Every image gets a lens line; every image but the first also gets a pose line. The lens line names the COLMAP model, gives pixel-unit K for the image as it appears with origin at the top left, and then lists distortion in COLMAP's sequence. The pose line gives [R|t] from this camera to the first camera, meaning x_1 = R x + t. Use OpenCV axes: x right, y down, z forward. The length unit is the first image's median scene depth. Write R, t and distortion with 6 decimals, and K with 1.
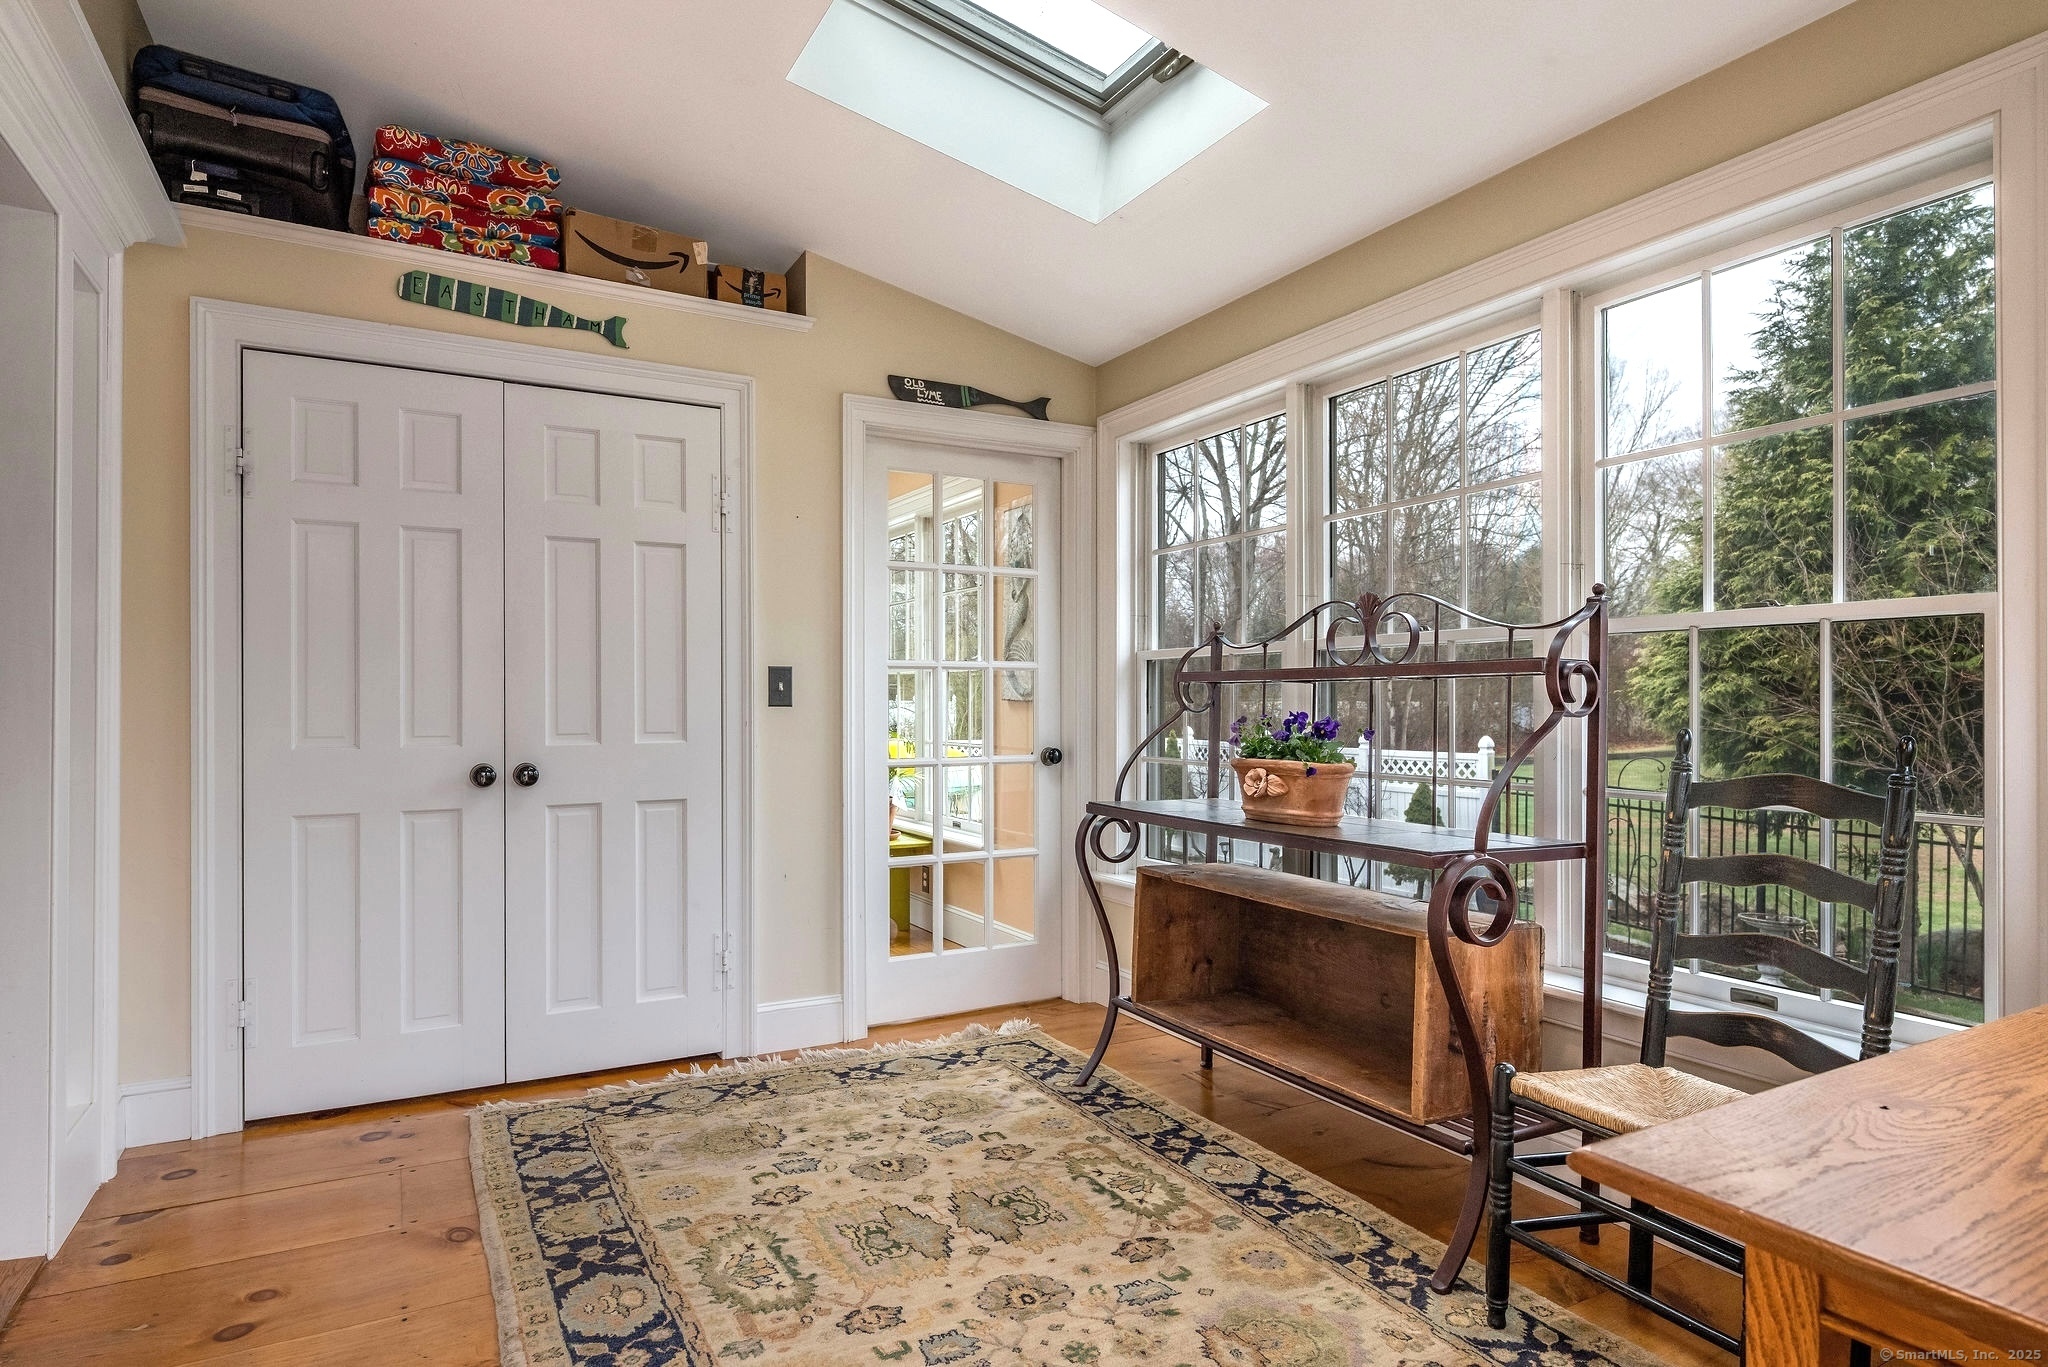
lens RADIAL K [[1108.9, 0, 1027.2], [0, 1108.9, 691.9], [0, 0, 1]] dist [-0.001363, -0.000224]
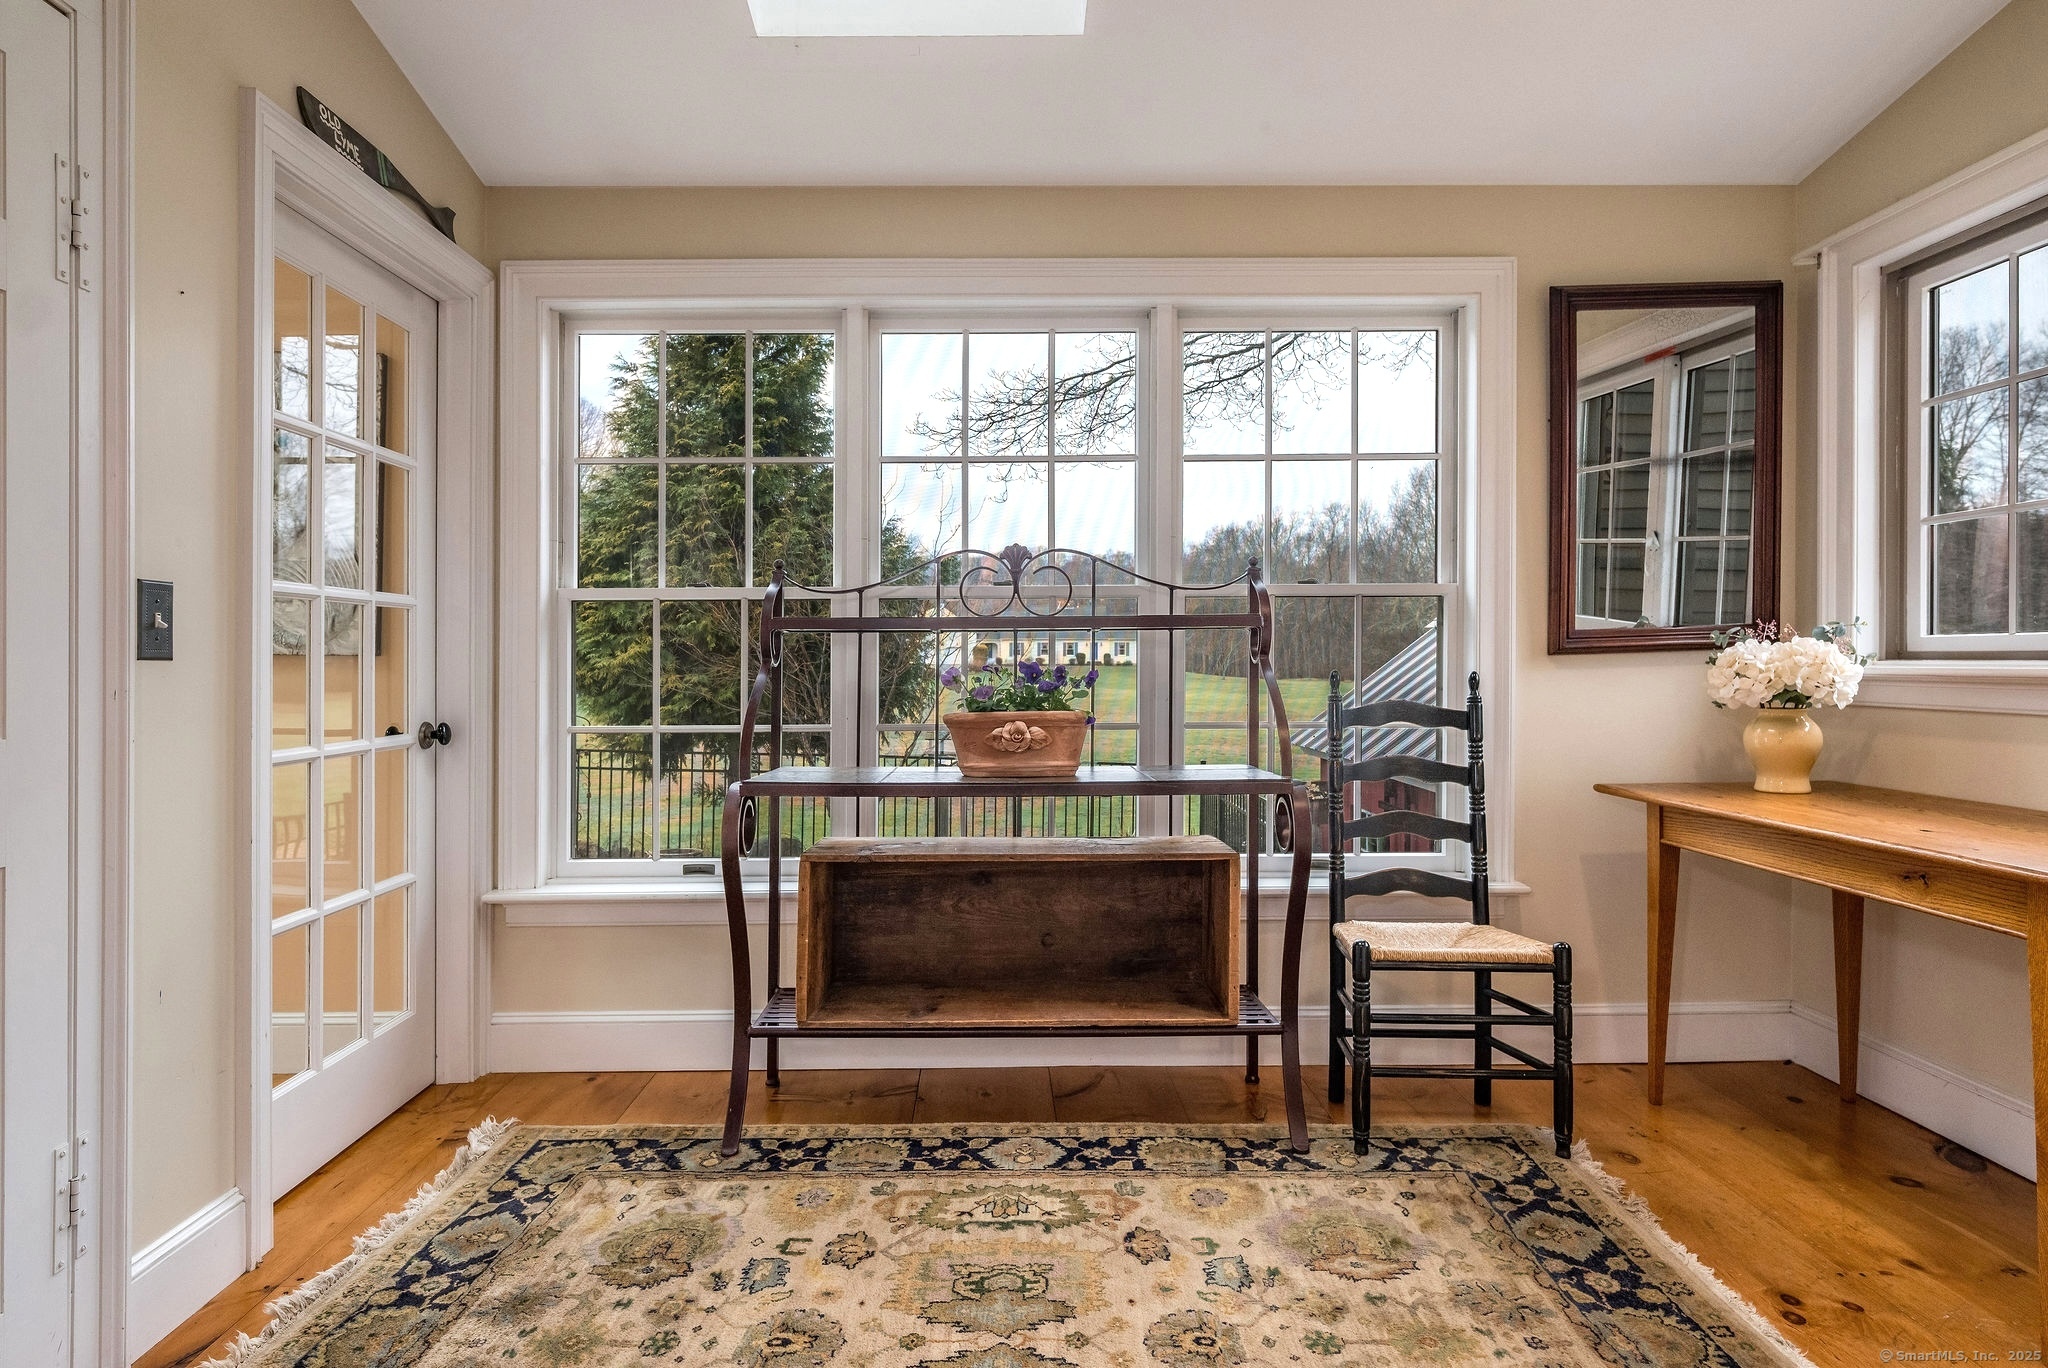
lens RADIAL K [[1108.9, 0, 1017.8], [0, 1108.9, 669.0], [0, 0, 1]] dist [-0.001363, -0.000224]
pose [[0.487510, -0.005487, 0.873100, -0.590115], [-0.001121, 0.999975, 0.006910, 0.017184], [-0.873117, -0.004347, 0.487492, 0.516512]]
